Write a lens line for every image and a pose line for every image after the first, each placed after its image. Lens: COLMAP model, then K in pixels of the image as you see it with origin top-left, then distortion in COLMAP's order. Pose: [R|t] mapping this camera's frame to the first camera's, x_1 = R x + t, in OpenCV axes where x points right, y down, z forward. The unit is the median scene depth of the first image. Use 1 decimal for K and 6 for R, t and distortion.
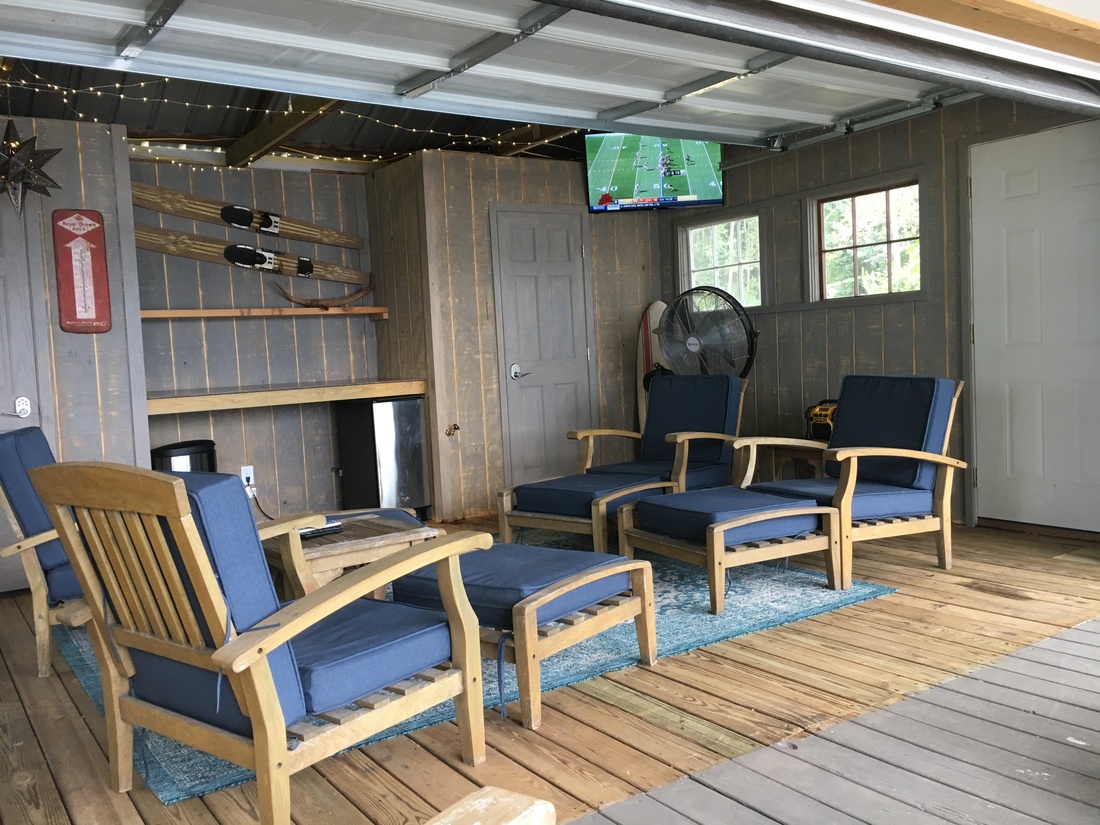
lens RADIAL K [[939.5, 0, 538.7], [0, 939.5, 411.2], [0, 0, 1]] dist [0.051348, -0.052908]
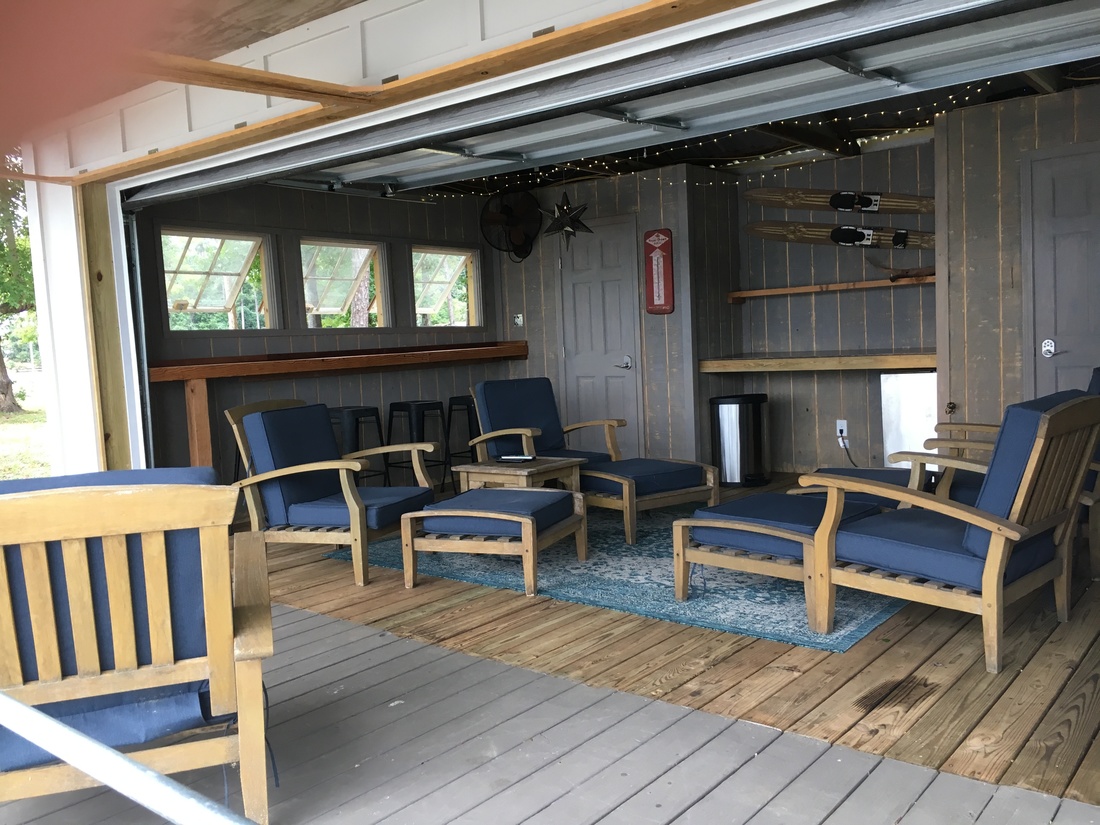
lens RADIAL K [[939.5, 0, 540.8], [0, 939.5, 416.6], [0, 0, 1]] dist [0.051348, -0.052908]
pose [[0.279439, 0.118050, -0.952879, 0.734430], [-0.026883, 0.992986, 0.115135, -0.073545], [0.959787, -0.006557, 0.280652, 0.347078]]
